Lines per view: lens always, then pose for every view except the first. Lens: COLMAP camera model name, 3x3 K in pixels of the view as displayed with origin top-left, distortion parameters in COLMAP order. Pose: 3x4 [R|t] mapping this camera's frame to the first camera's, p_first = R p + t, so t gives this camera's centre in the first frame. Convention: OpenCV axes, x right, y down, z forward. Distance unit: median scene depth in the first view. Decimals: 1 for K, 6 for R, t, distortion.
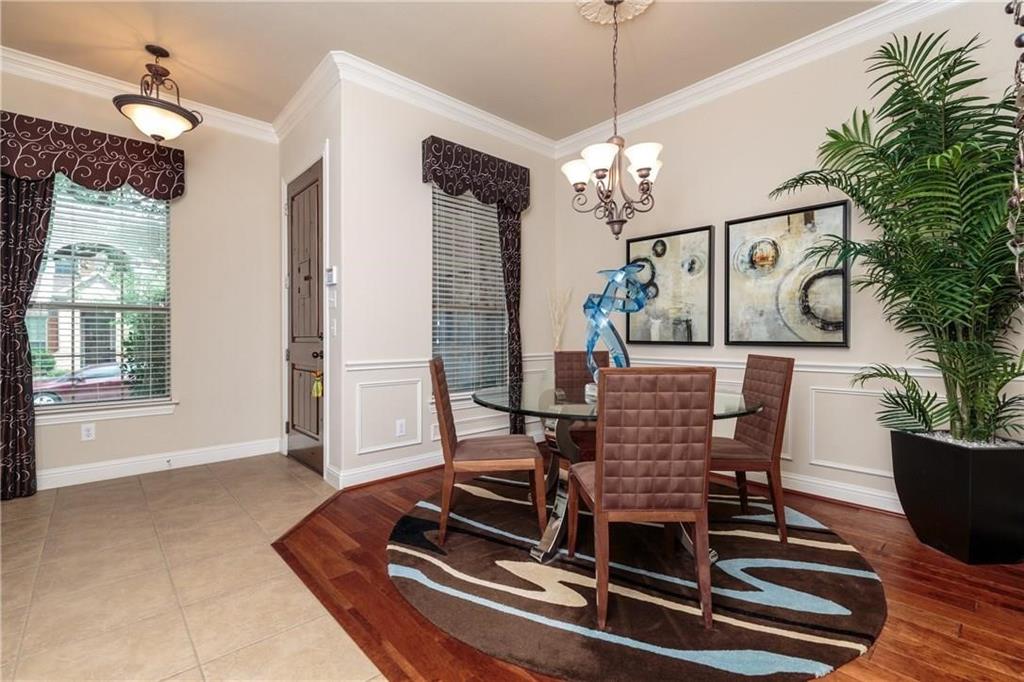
lens RADIAL K [[455.5, 0, 514.5], [0, 455.5, 337.9], [0, 0, 1]] dist [0.000887, -0.000622]
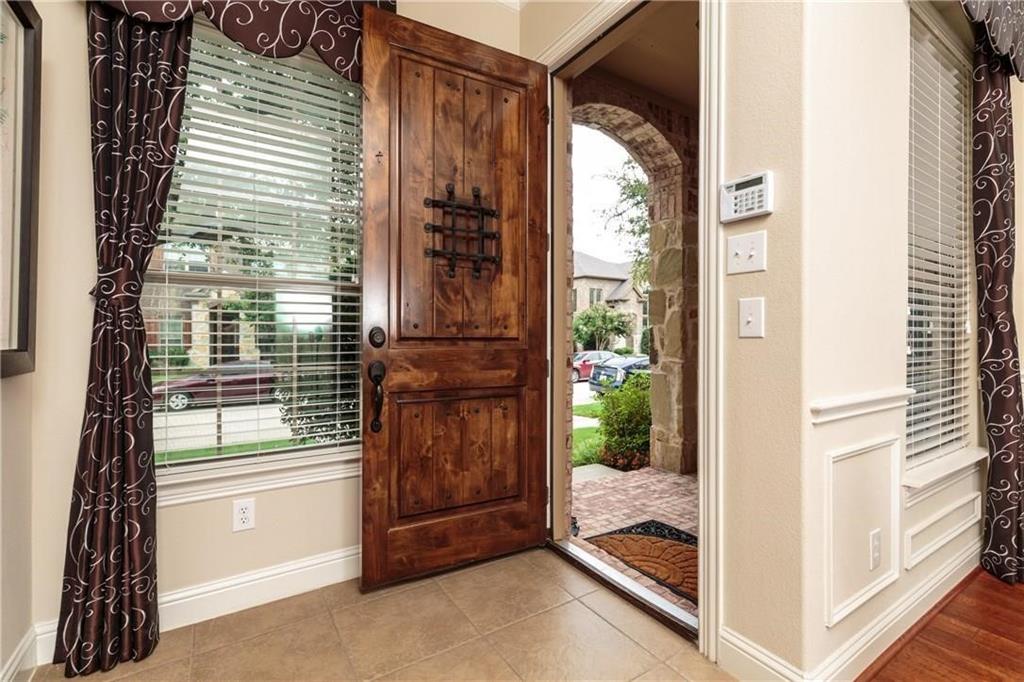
lens RADIAL K [[455.5, 0, 511.8], [0, 455.5, 337.7], [0, 0, 1]] dist [0.000887, -0.000622]
pose [[0.984931, 0.005937, -0.172846, -0.583589], [-0.005611, 0.999981, 0.002378, -0.004003], [0.172857, -0.001372, 0.984946, 0.575813]]
